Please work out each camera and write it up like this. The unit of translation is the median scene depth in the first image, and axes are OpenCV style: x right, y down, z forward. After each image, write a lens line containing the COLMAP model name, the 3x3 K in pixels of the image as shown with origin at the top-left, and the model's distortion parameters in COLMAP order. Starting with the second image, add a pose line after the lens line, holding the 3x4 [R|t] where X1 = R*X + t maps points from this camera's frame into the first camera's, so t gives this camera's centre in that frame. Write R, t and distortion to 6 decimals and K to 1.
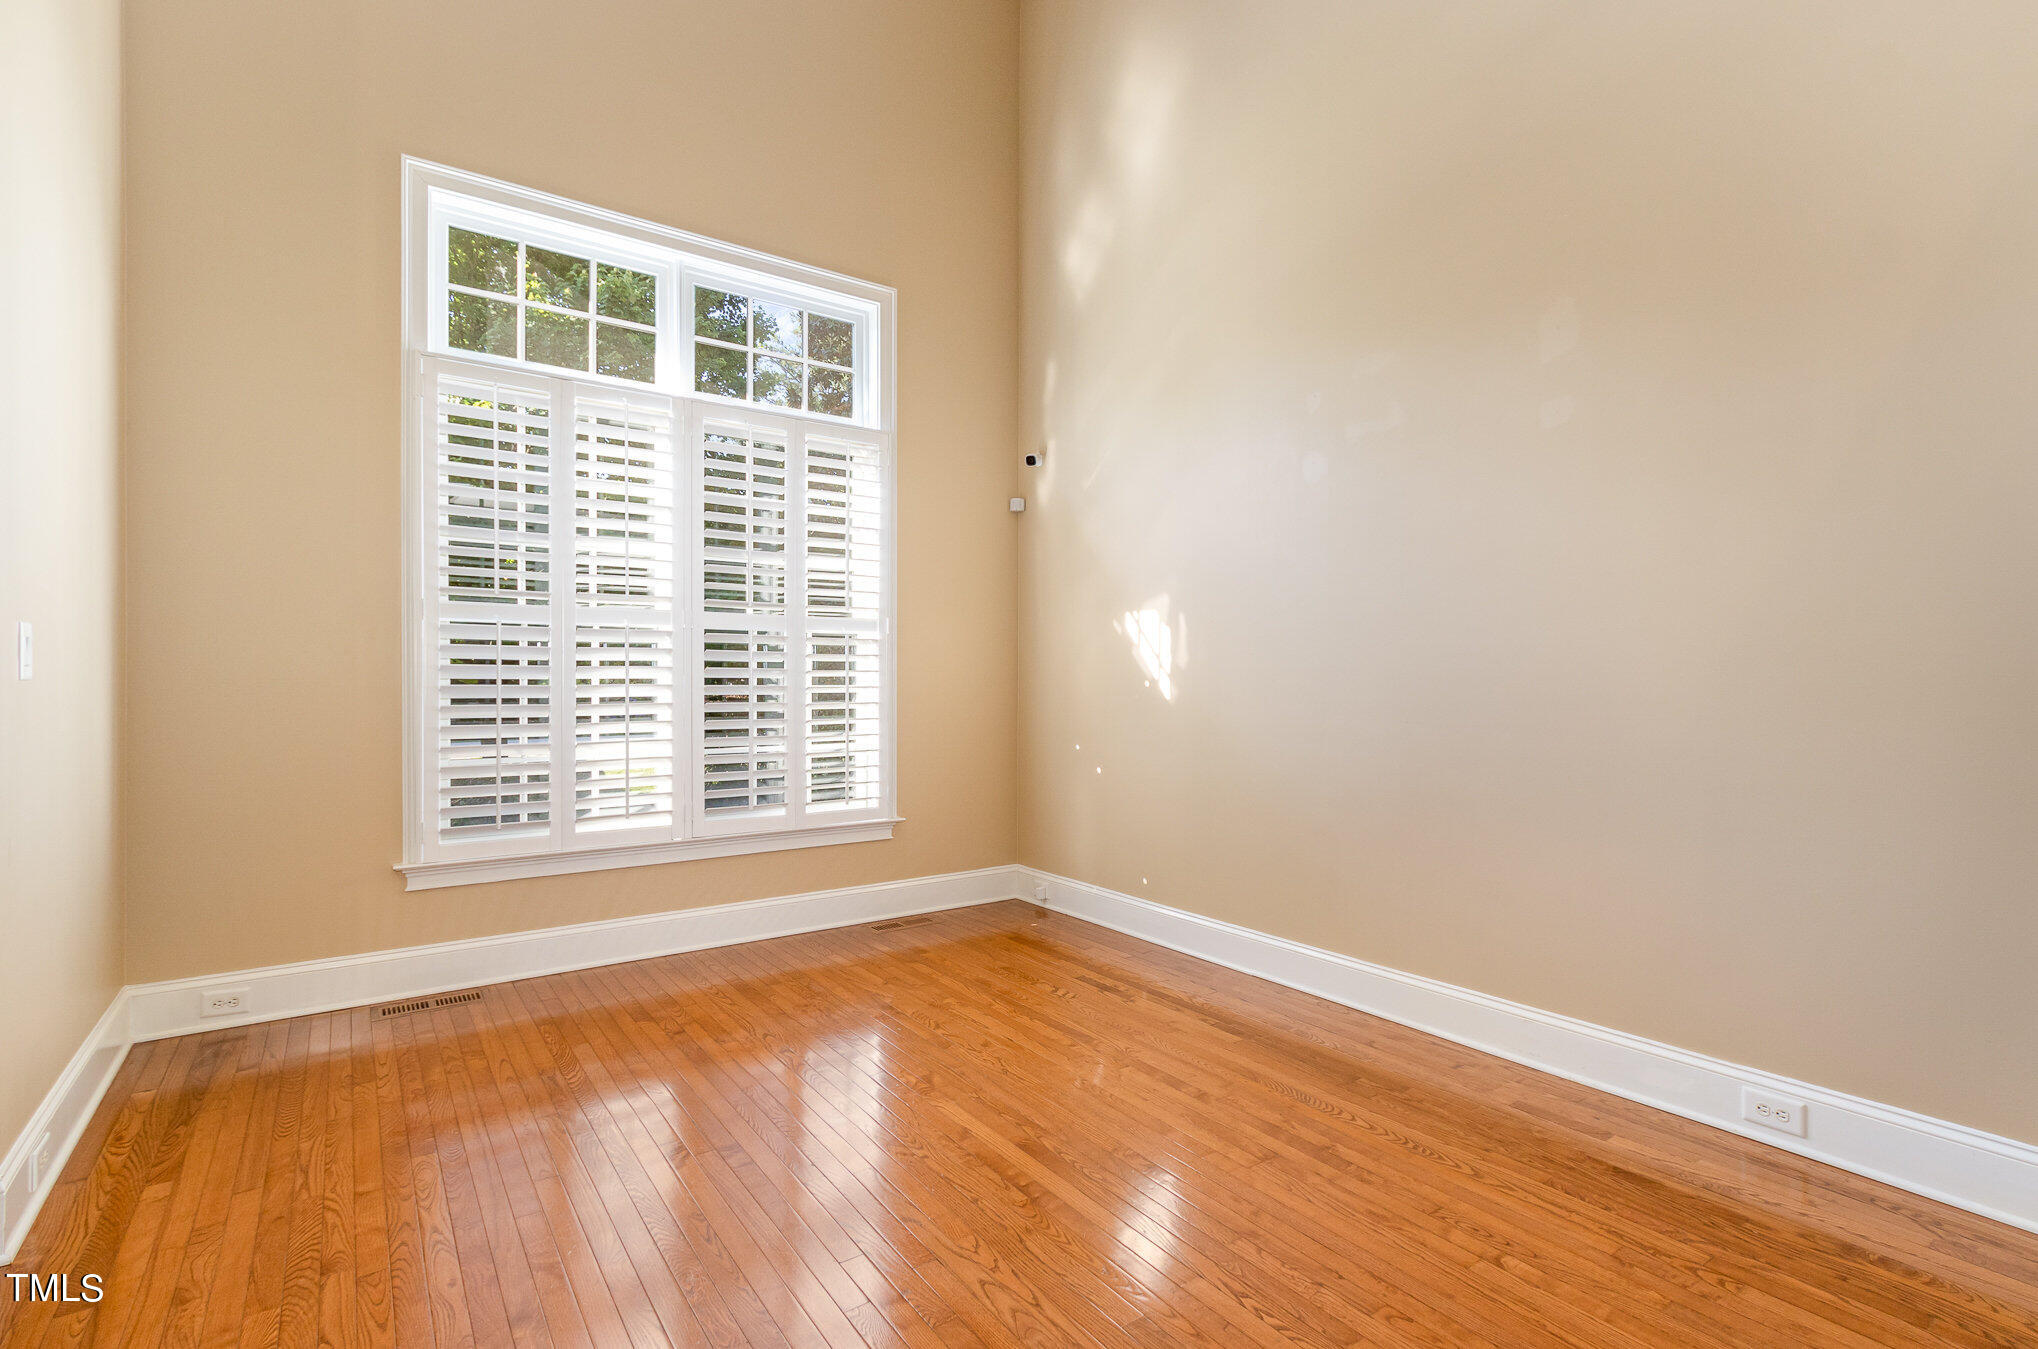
lens RADIAL K [[937.3, 0, 1020.4], [0, 937.3, 676.8], [0, 0, 1]] dist [0.000249, 0.000002]
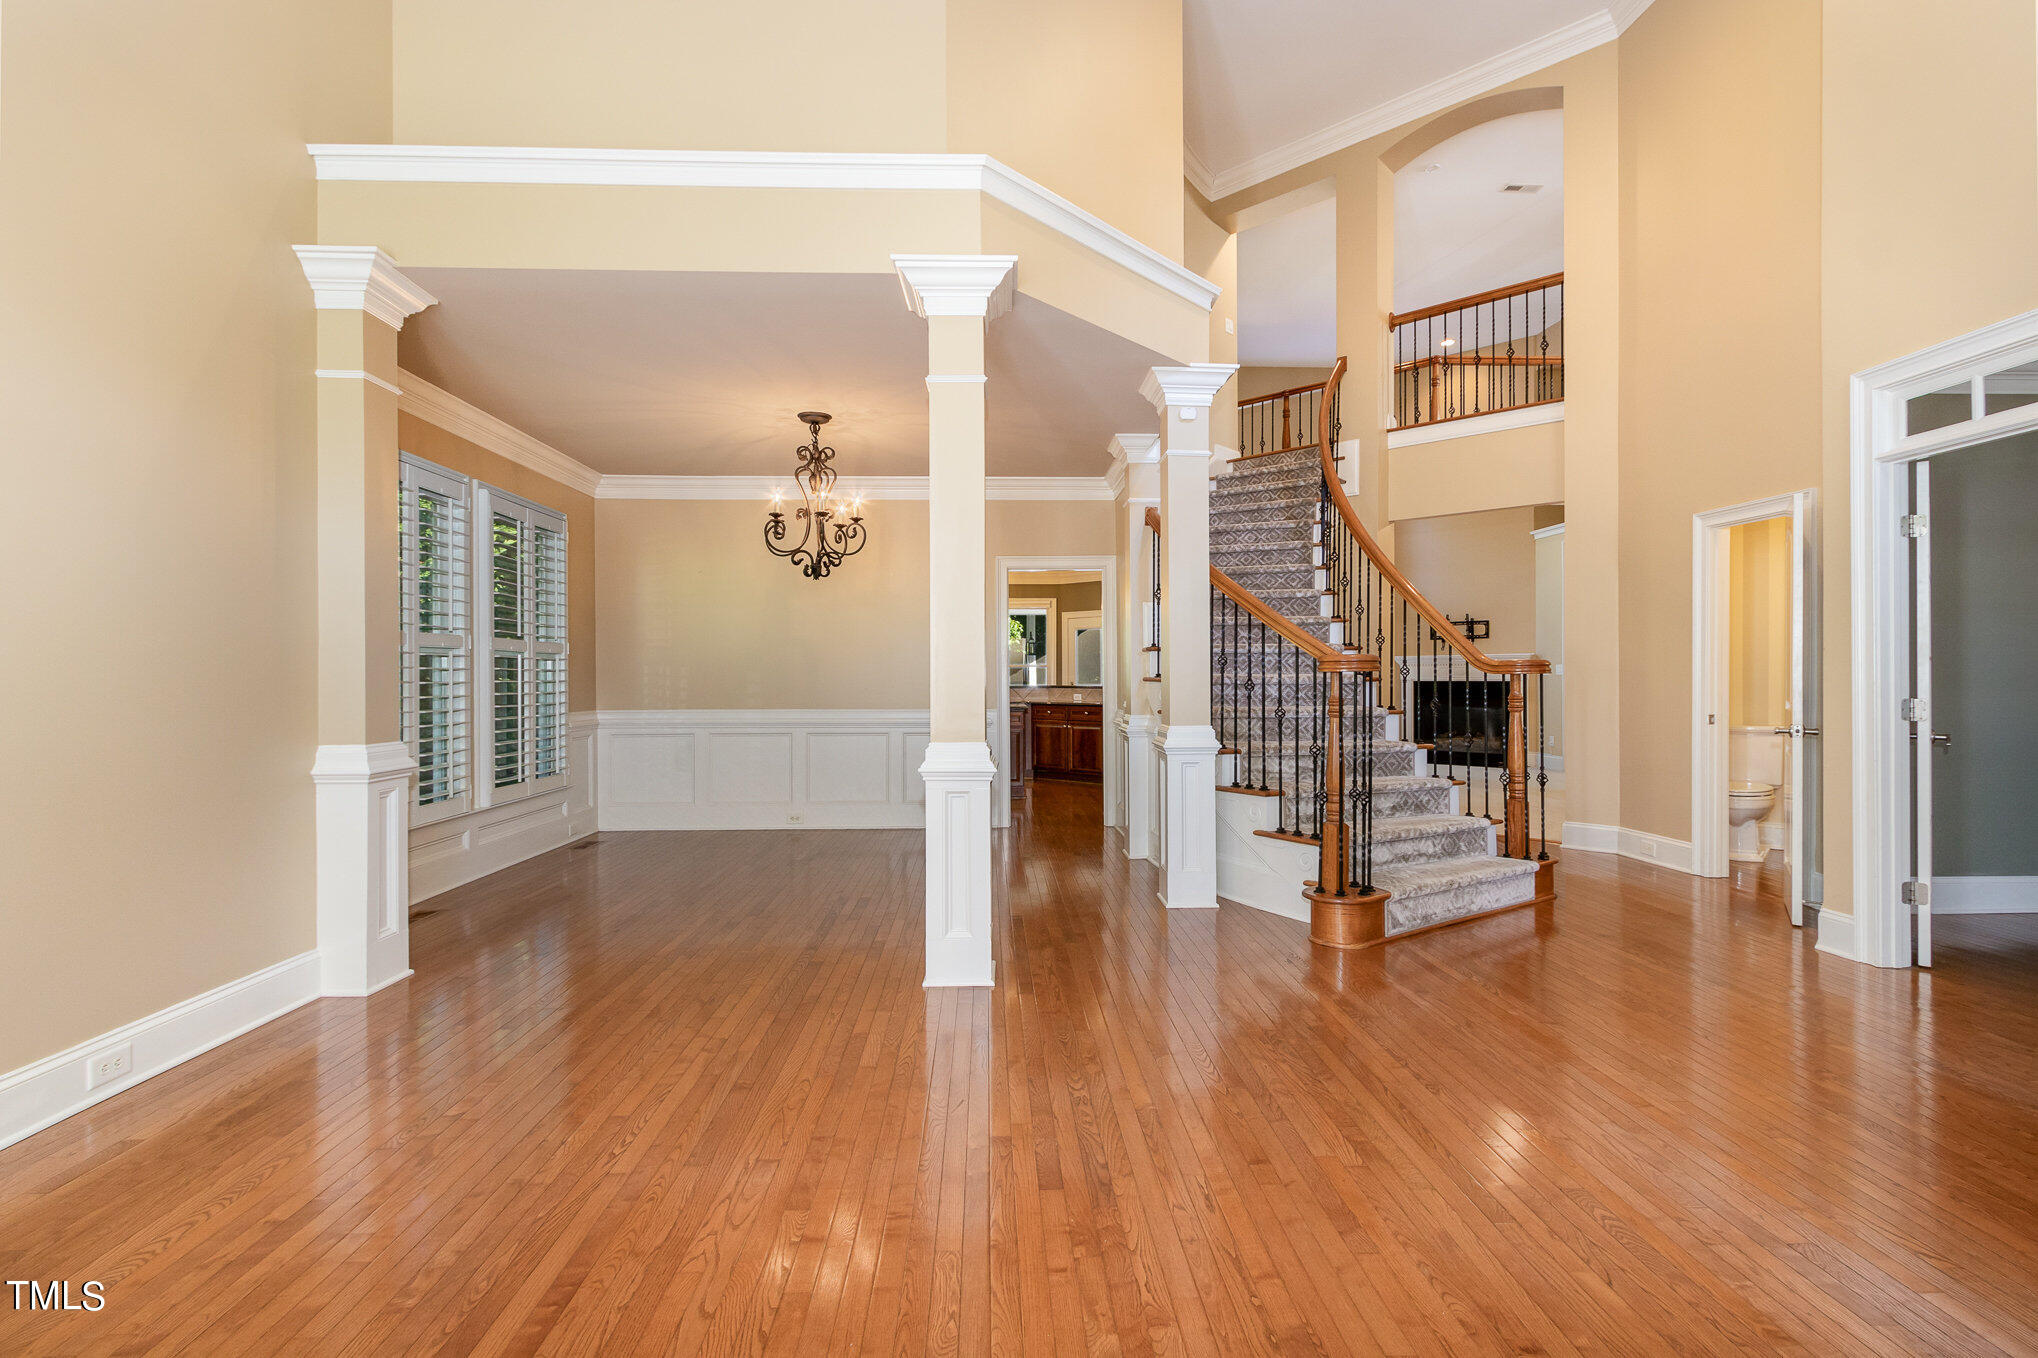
lens RADIAL K [[937.6, 0, 1020.3], [0, 937.6, 670.7], [0, 0, 1]] dist [-0.004870, -0.001036]
pose [[-0.831886, 0.000617, 0.554947, -0.712830], [-0.001611, 0.999992, -0.003527, -0.002982], [-0.554945, -0.003828, -0.831878, 1.327518]]
